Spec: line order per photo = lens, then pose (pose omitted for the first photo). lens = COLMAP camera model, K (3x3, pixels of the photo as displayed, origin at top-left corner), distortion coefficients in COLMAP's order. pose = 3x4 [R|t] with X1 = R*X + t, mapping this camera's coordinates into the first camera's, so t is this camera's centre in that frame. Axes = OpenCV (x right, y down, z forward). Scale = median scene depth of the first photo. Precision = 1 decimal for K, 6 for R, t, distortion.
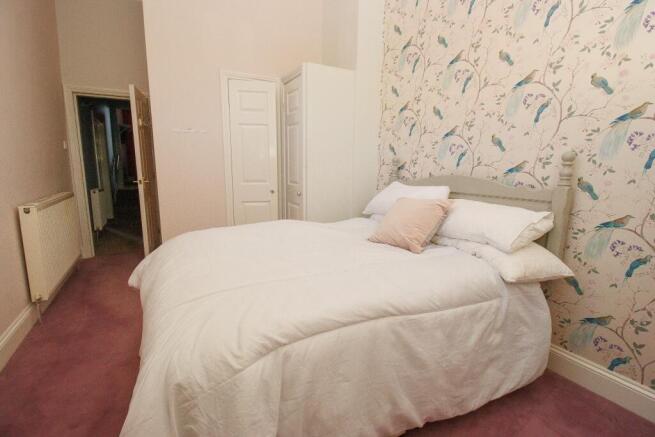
lens RADIAL K [[305.2, 0, 327.5], [0, 305.2, 218.5], [0, 0, 1]] dist [0.000208, -0.014963]
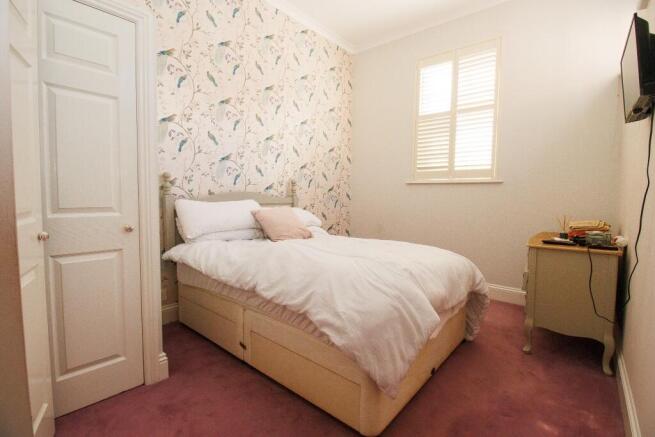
lens RADIAL K [[305.2, 0, 327.5], [0, 305.2, 218.5], [0, 0, 1]] dist [0.000208, -0.014963]
pose [[-0.362727, -0.083904, 0.928111, -0.918832], [0.146598, 0.978400, 0.145745, -0.159793], [-0.920292, 0.188925, -0.342592, 1.092116]]
